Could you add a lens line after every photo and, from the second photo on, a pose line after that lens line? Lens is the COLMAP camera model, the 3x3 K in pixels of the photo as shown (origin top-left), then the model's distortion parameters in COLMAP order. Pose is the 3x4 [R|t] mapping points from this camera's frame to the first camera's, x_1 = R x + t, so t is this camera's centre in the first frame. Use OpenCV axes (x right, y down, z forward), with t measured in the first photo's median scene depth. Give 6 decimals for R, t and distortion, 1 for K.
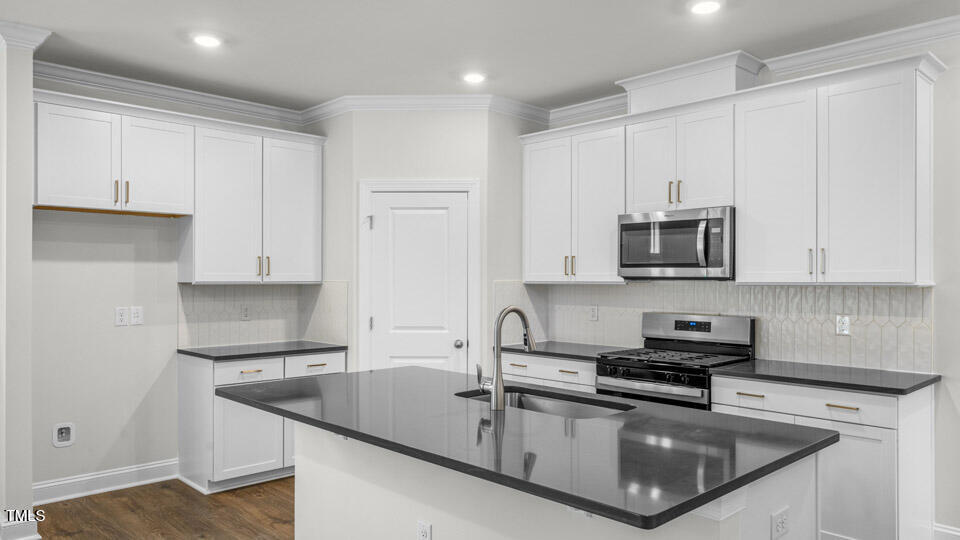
lens RADIAL K [[676.9, 0, 462.4], [0, 676.9, 278.6], [0, 0, 1]] dist [0.011433, -0.007237]
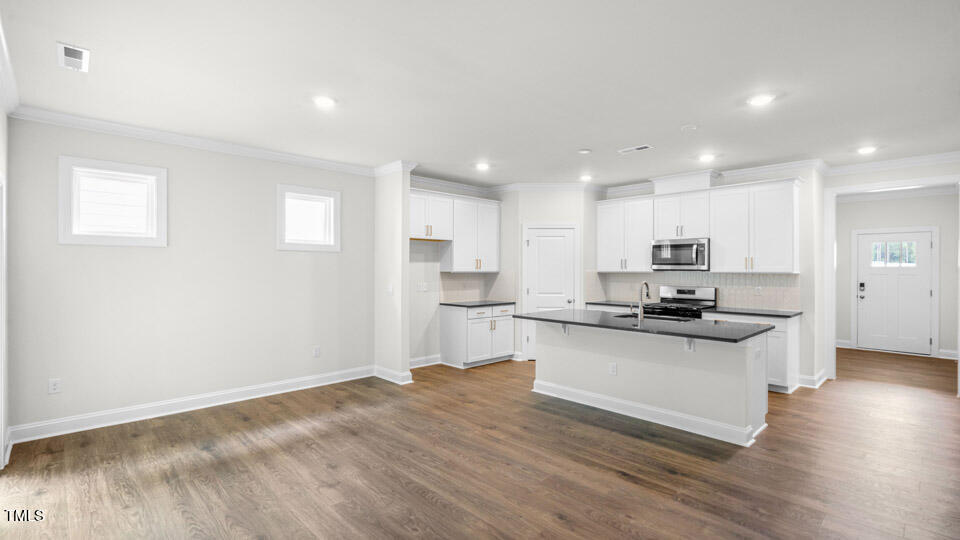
lens RADIAL K [[439.7, 0, 470.1], [0, 439.7, 269.1], [0, 0, 1]] dist [0.001958, 0.001342]
pose [[0.999994, 0.000908, 0.003231, -0.349960], [-0.000913, 0.999998, 0.001508, -0.005013], [-0.003230, -0.001511, 0.999994, -0.402561]]
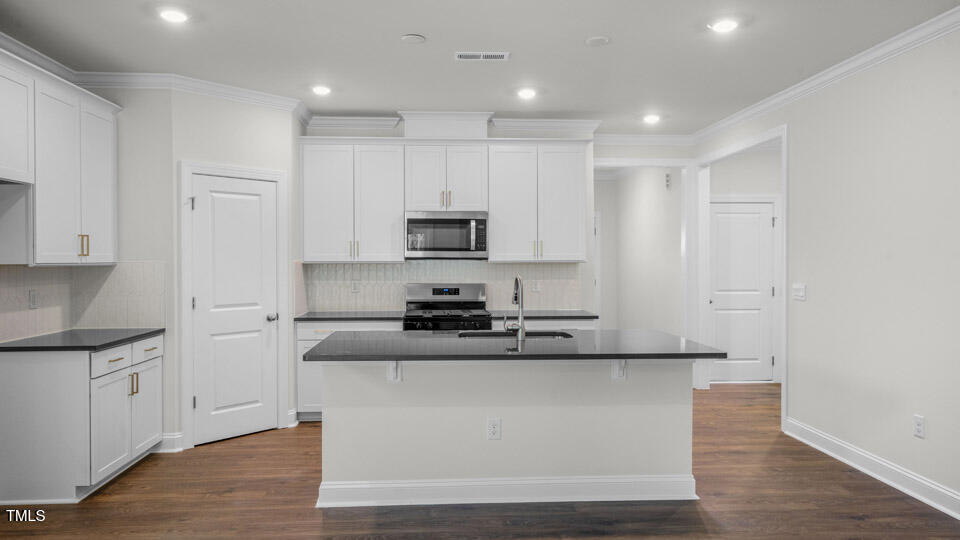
lens RADIAL K [[667.5, 0, 474.9], [0, 667.5, 264.2], [0, 0, 1]] dist [0.017613, -0.007472]
pose [[0.641070, -0.007469, 0.767446, -0.695001], [0.001810, 0.999965, 0.008220, -0.000016], [-0.767481, -0.003881, 0.641060, 0.037753]]
